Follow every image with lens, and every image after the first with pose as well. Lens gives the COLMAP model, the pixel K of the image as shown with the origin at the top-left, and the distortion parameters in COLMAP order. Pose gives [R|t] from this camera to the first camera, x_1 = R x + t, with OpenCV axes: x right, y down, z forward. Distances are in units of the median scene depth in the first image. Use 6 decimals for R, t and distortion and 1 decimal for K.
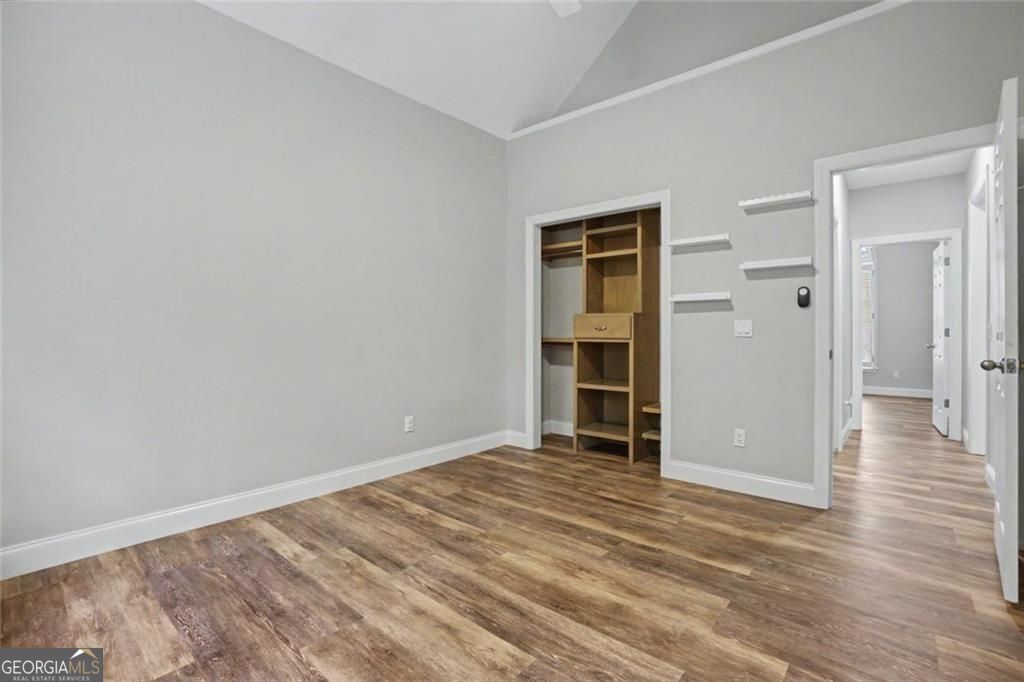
lens RADIAL K [[459.5, 0, 521.4], [0, 459.5, 337.6], [0, 0, 1]] dist [-0.016414, 0.001255]
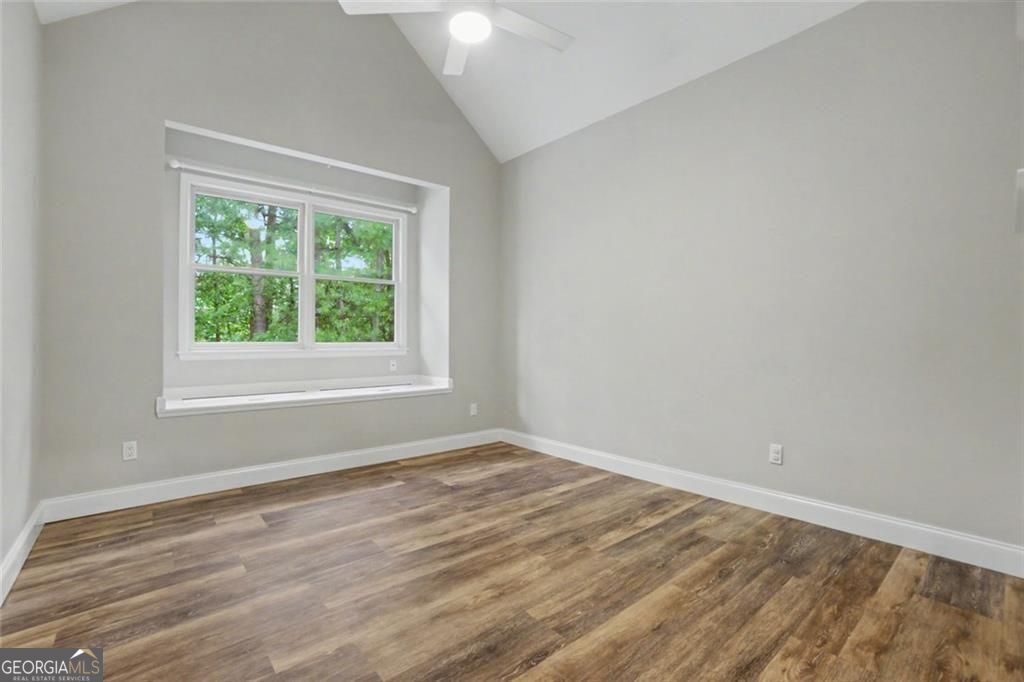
lens RADIAL K [[459.5, 0, 521.9], [0, 459.5, 342.9], [0, 0, 1]] dist [-0.016414, 0.001255]
pose [[-0.162296, -0.003381, -0.986736, 0.892470], [0.002353, 0.999990, -0.003814, -0.003373], [0.986739, -0.002940, -0.162287, 1.016696]]
